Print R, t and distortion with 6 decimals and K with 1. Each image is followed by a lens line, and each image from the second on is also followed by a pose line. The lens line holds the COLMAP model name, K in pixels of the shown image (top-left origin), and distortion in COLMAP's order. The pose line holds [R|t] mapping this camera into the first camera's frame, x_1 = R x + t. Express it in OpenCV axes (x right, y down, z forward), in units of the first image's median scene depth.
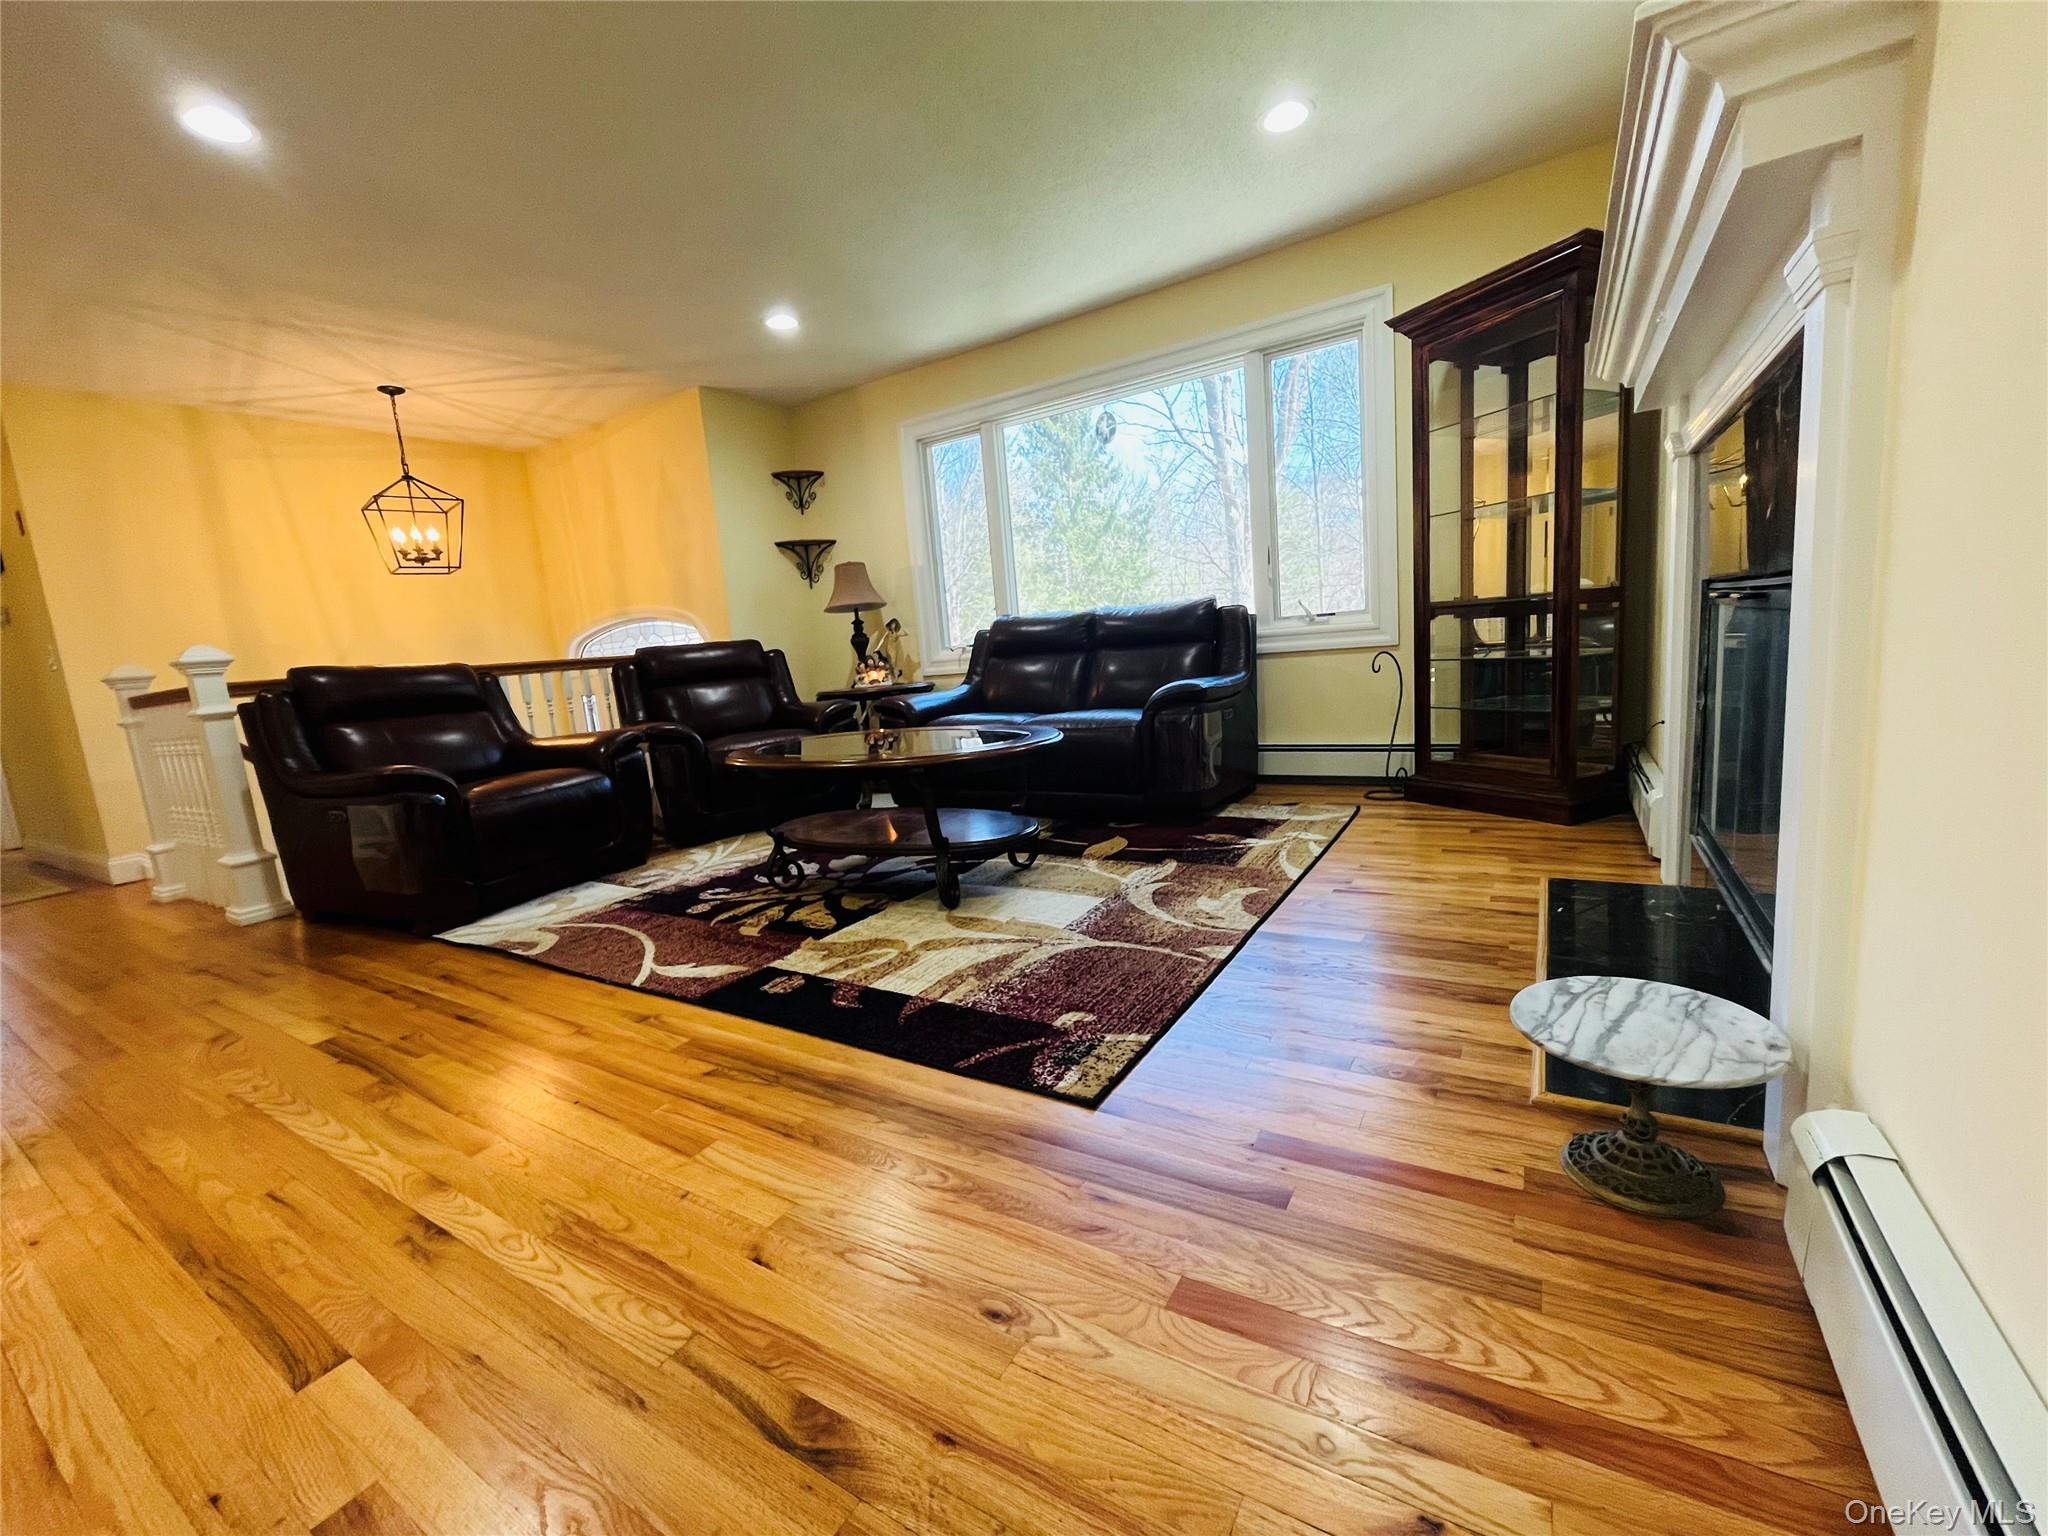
lens RADIAL K [[832.7, 0, 1020.8], [0, 832.7, 769.2], [0, 0, 1]] dist [-0.005631, -0.000921]
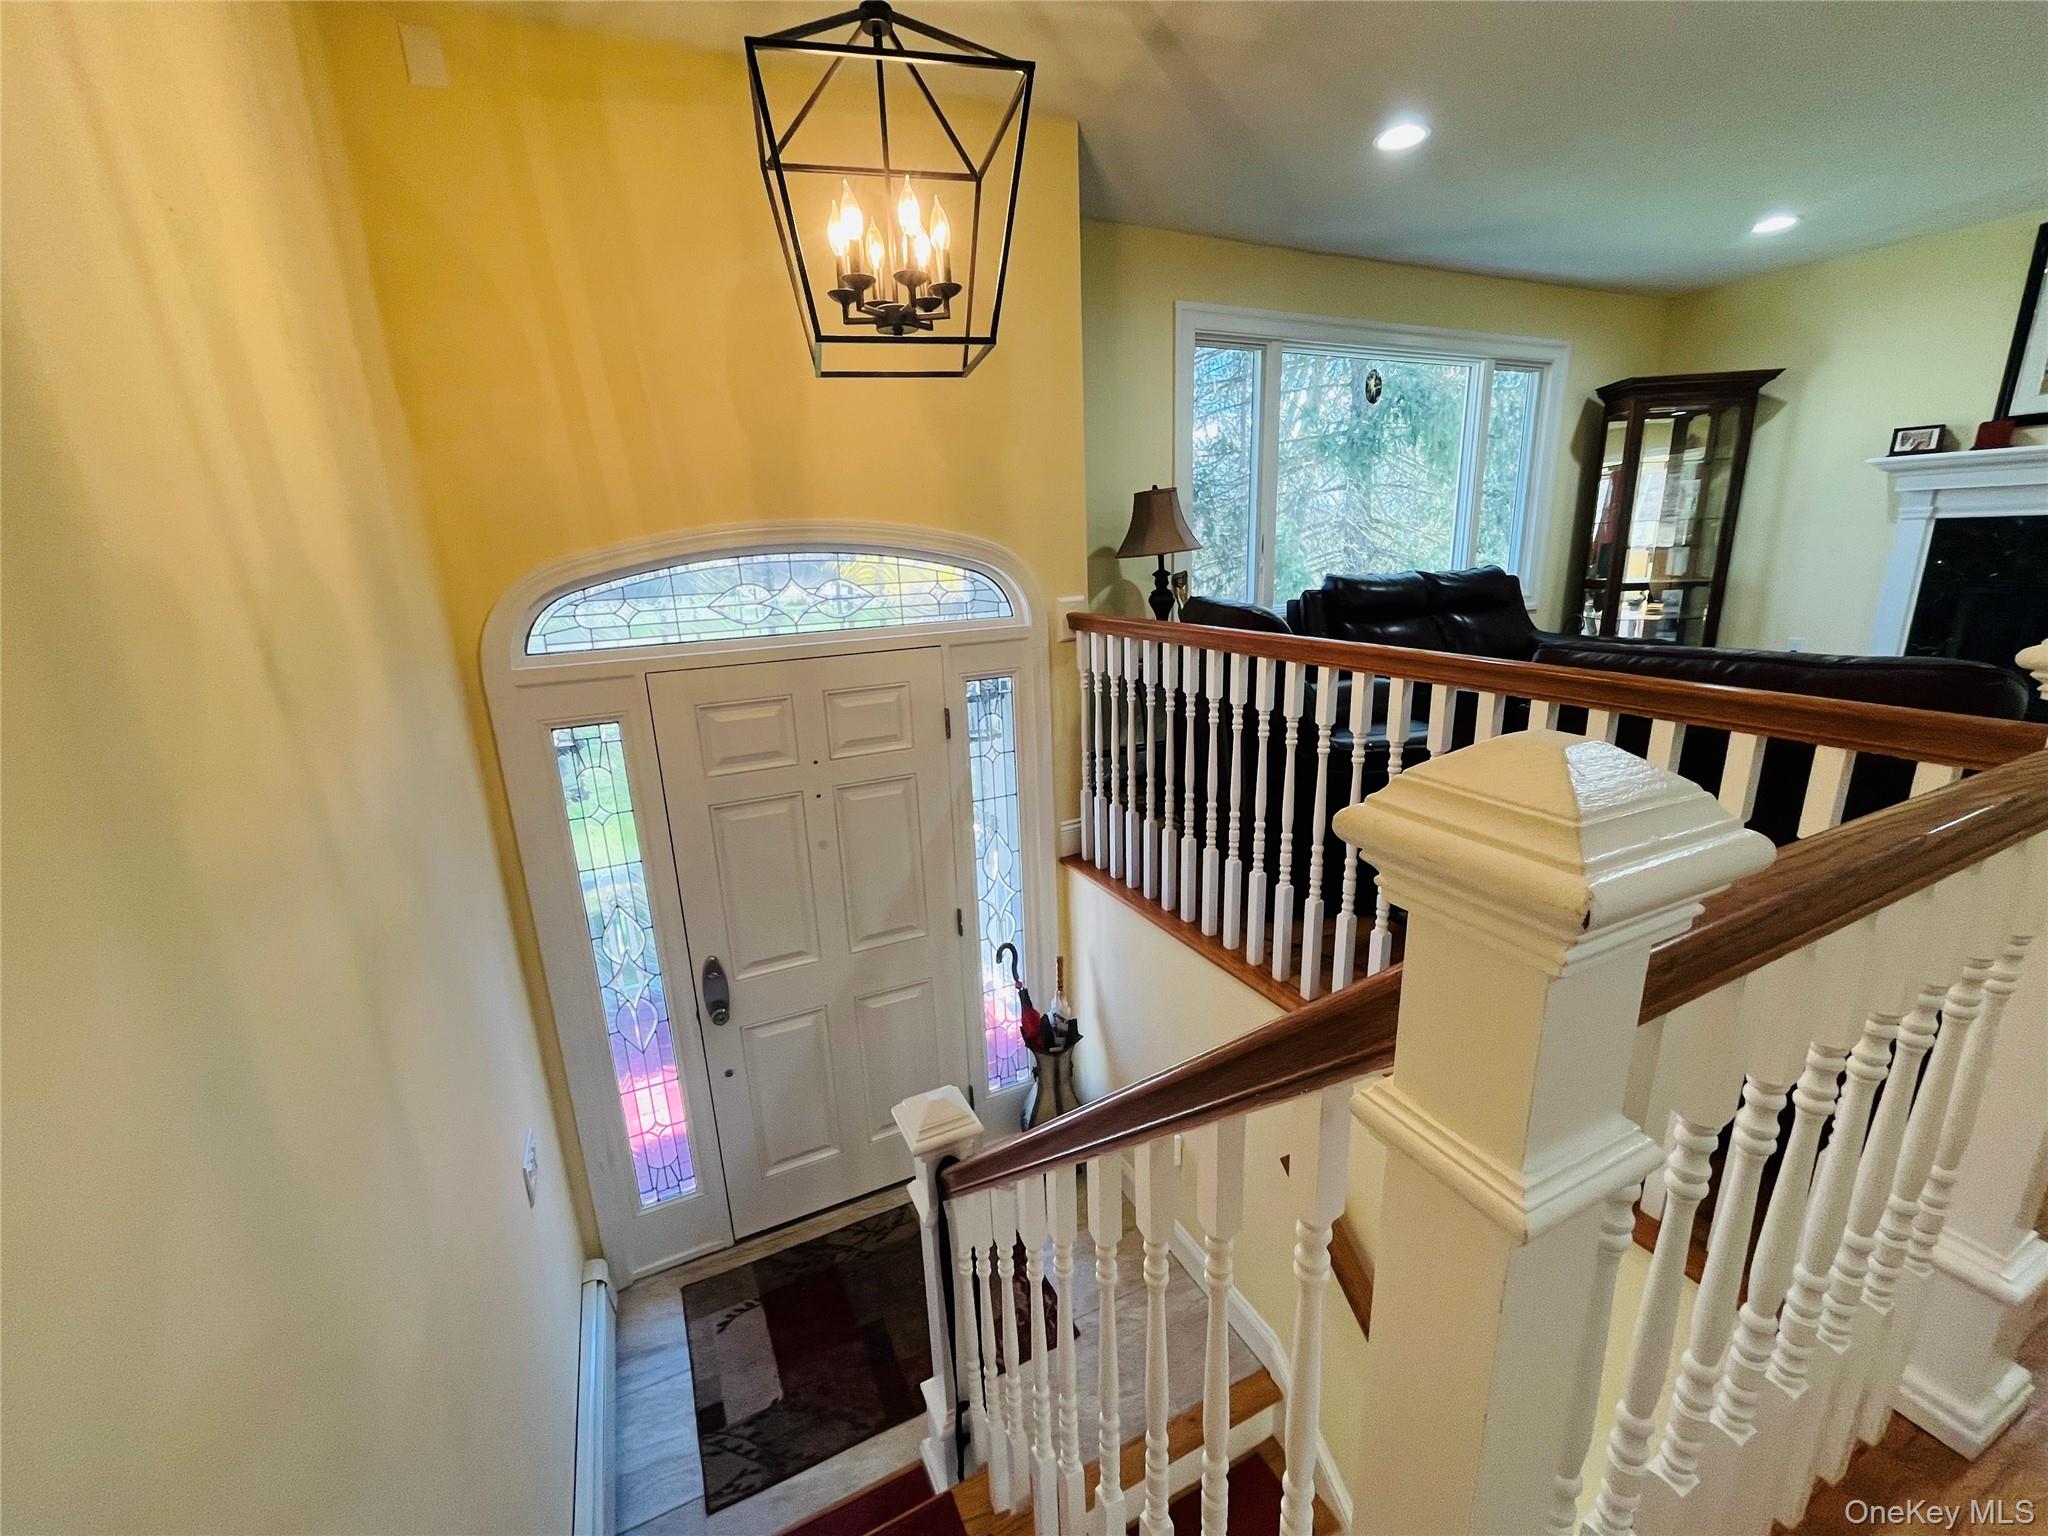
lens RADIAL K [[832.7, 0, 1017.9], [0, 832.7, 772.7], [0, 0, 1]] dist [-0.005631, -0.000921]
pose [[0.538684, -0.160361, 0.827106, -1.785151], [0.119878, 0.986319, 0.113154, -0.208113], [-0.833936, 0.038198, 0.550538, 1.444058]]
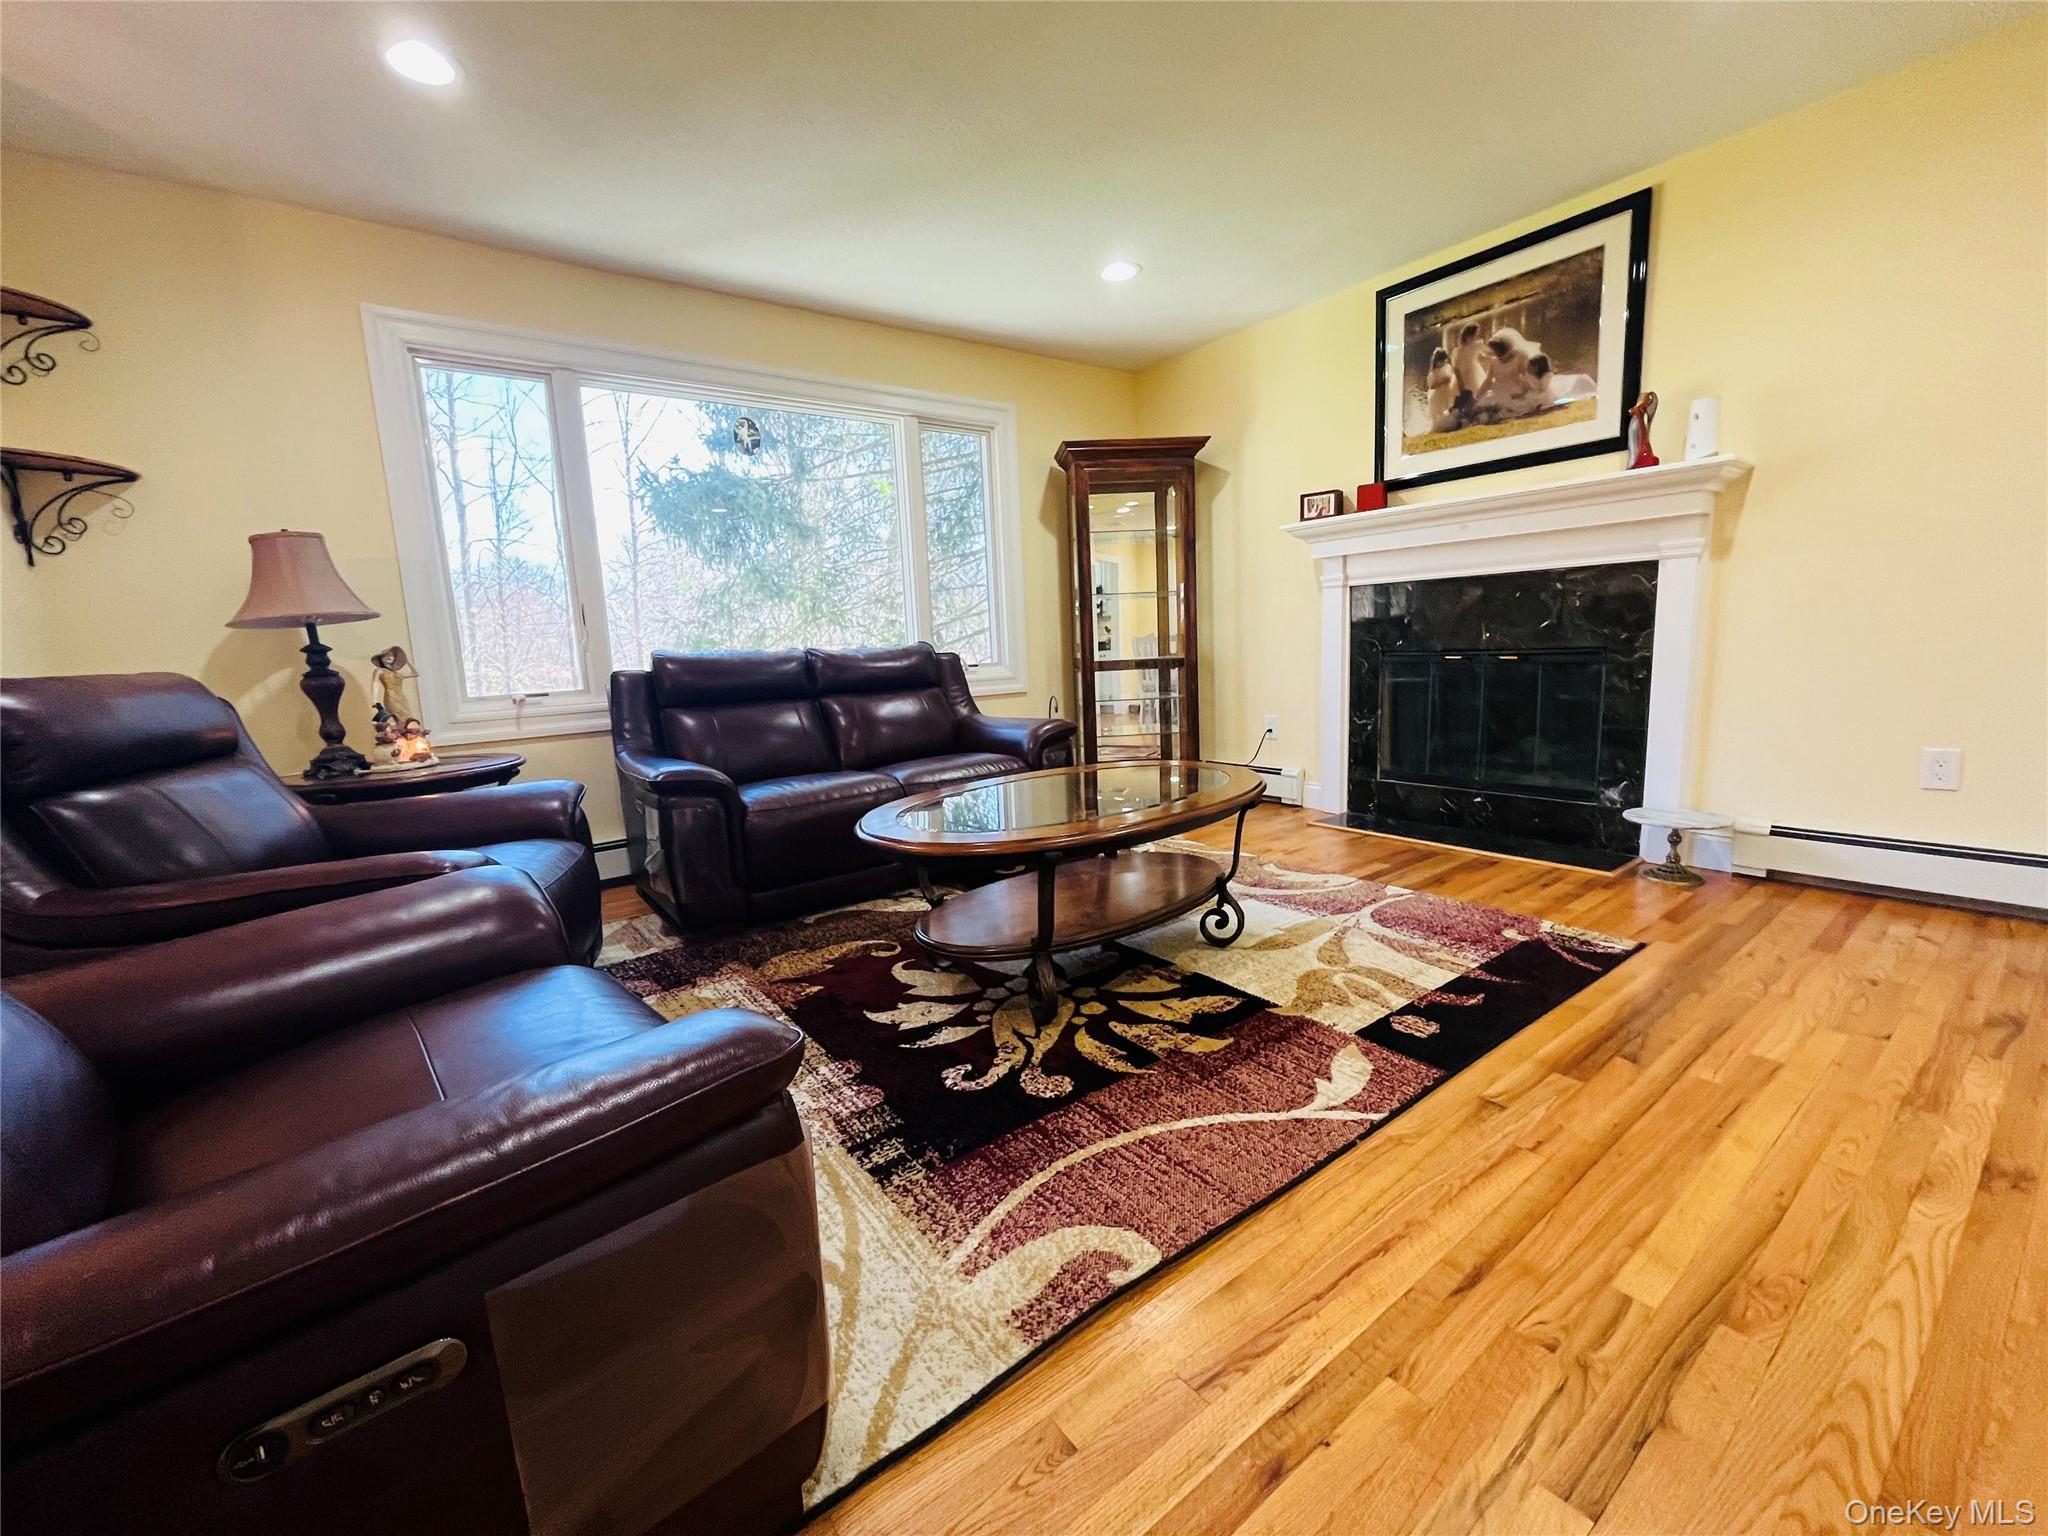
lens RADIAL K [[832.7, 0, 1032.2], [0, 832.7, 768.0], [0, 0, 1]] dist [-0.005631, -0.000921]
pose [[0.363008, -0.069363, 0.929201, -1.041650], [0.155692, 0.987721, 0.012908, -0.081386], [-0.918687, 0.139984, 0.369350, 0.828075]]
